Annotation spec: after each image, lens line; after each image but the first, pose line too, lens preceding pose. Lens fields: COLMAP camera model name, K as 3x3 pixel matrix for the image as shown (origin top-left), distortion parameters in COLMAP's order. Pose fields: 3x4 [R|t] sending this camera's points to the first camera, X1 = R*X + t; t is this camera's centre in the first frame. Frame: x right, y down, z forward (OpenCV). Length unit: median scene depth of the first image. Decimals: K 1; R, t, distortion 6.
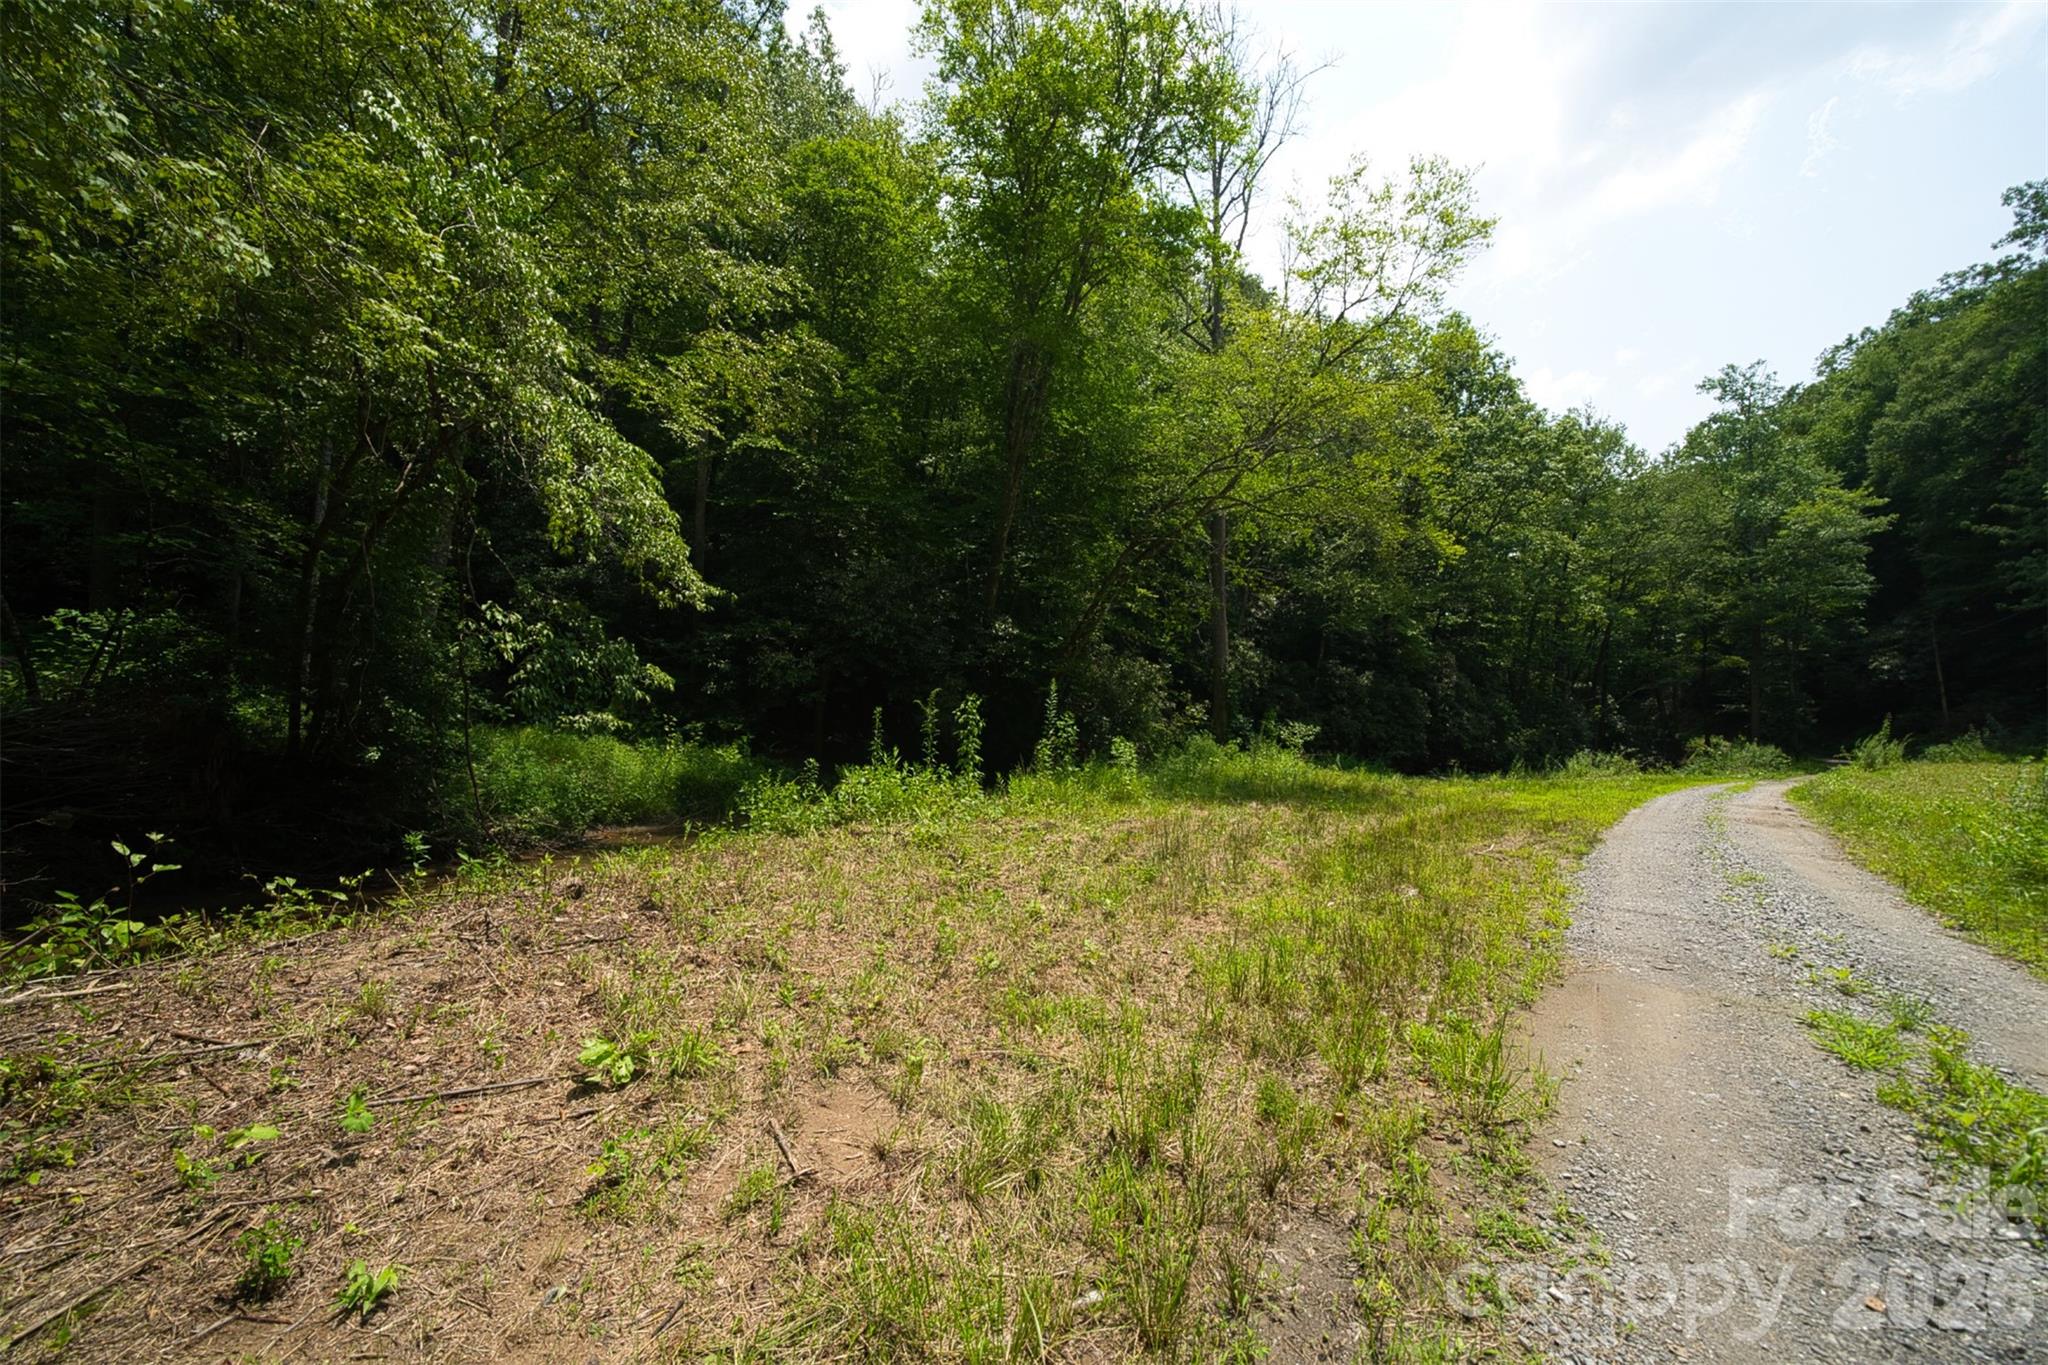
lens RADIAL K [[734.0, 0, 1037.5], [0, 734.0, 671.6], [0, 0, 1]] dist [0.014047, 0.000780]
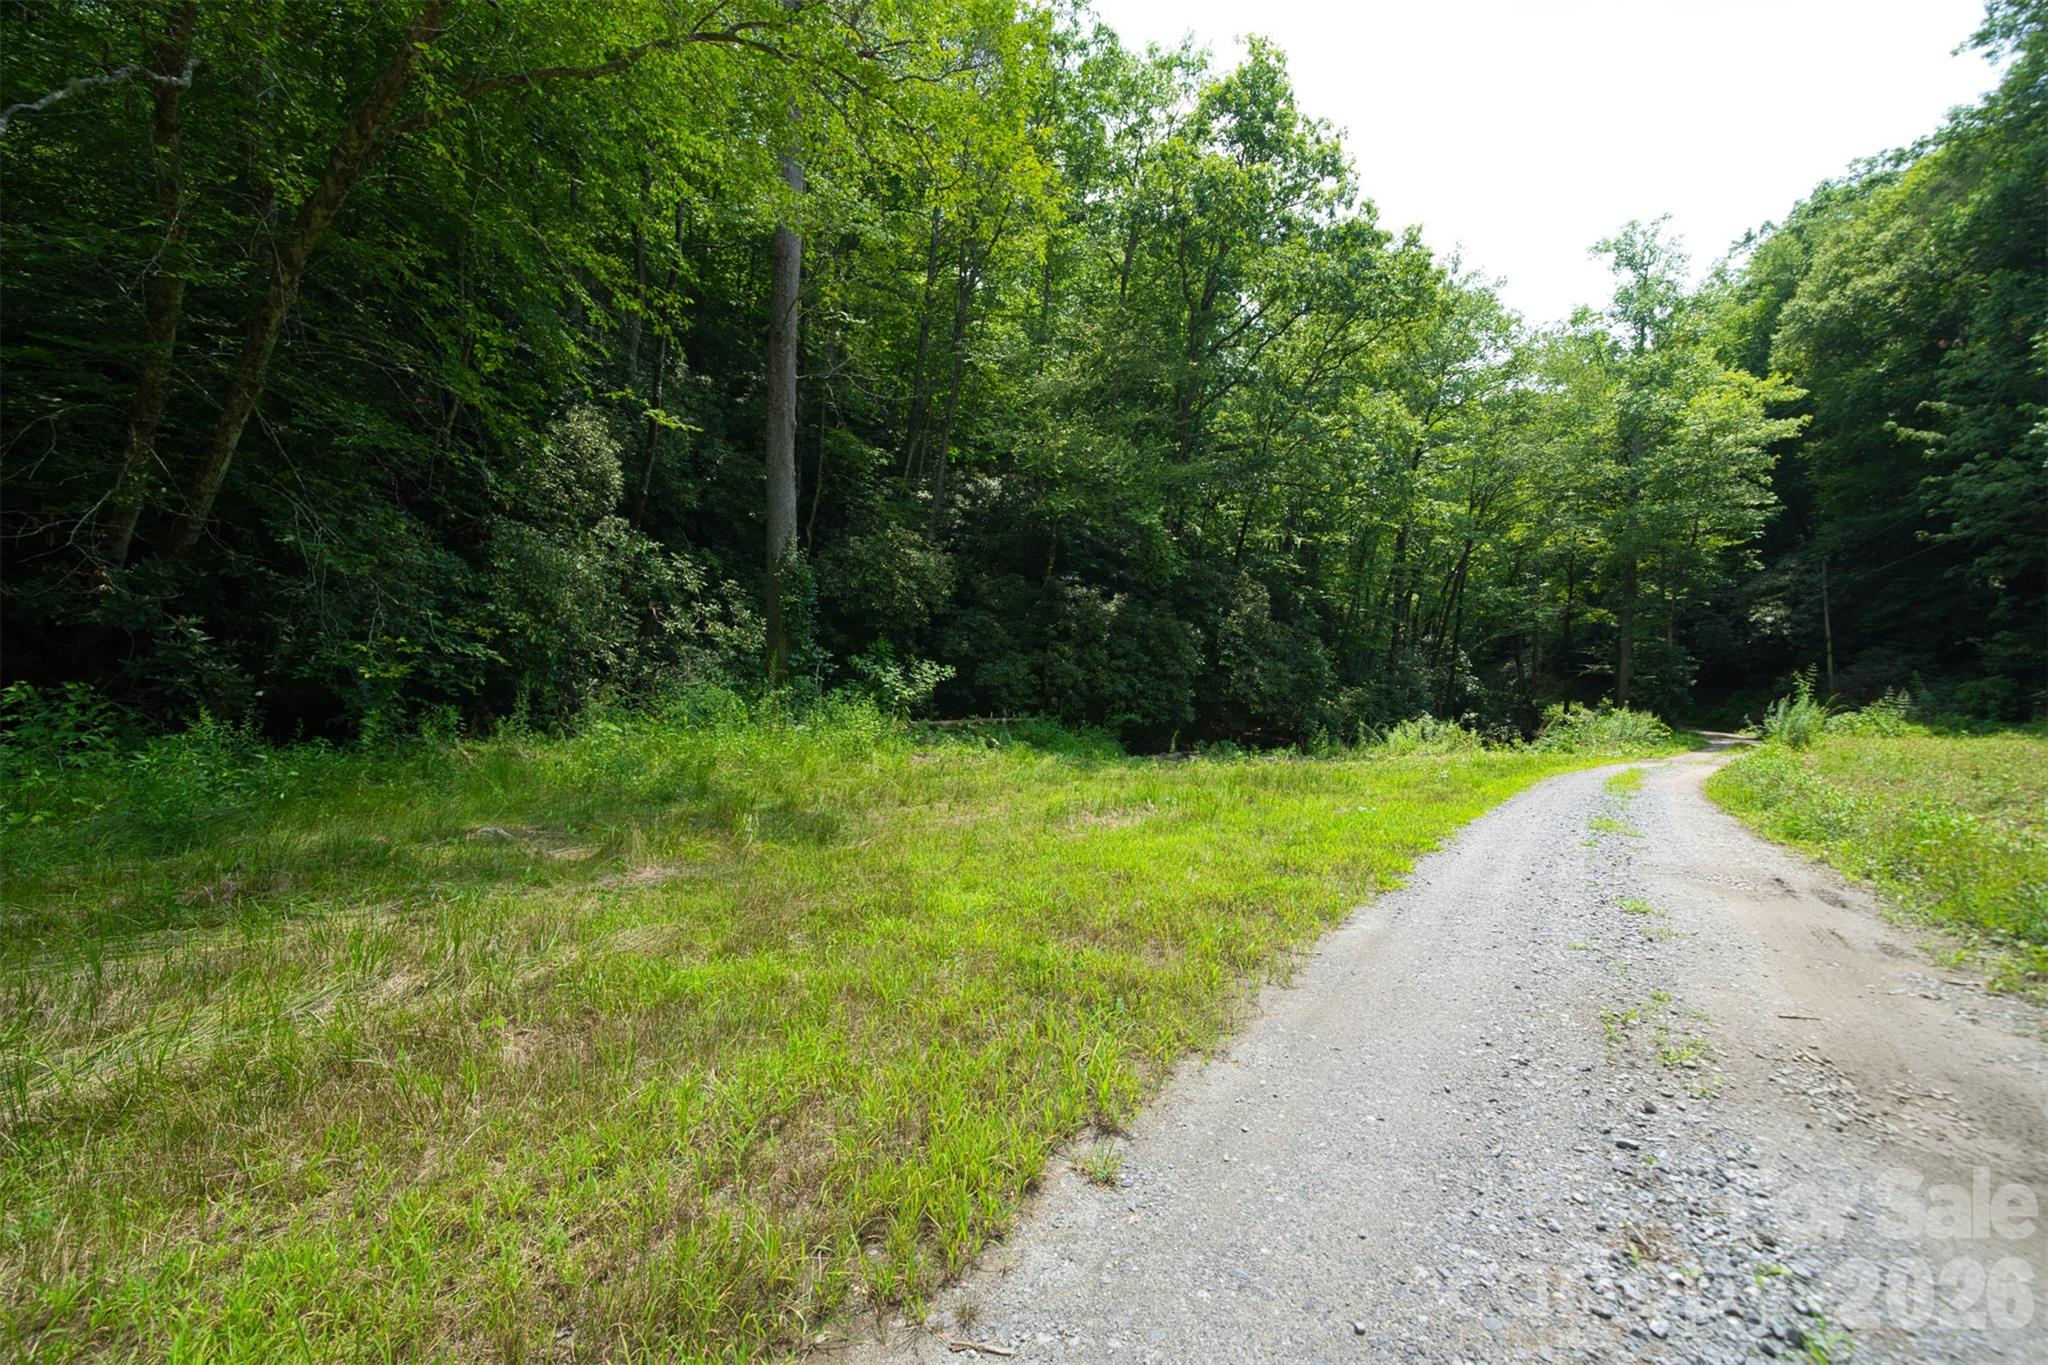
lens RADIAL K [[754.0, 0, 1007.9], [0, 754.0, 697.0], [0, 0, 1]] dist [-0.015699, 0.003633]
pose [[0.994961, 0.014562, 0.099203, 0.247677], [-0.022384, 0.996687, 0.078195, 0.035160], [-0.097736, -0.080021, 0.991990, 0.288316]]
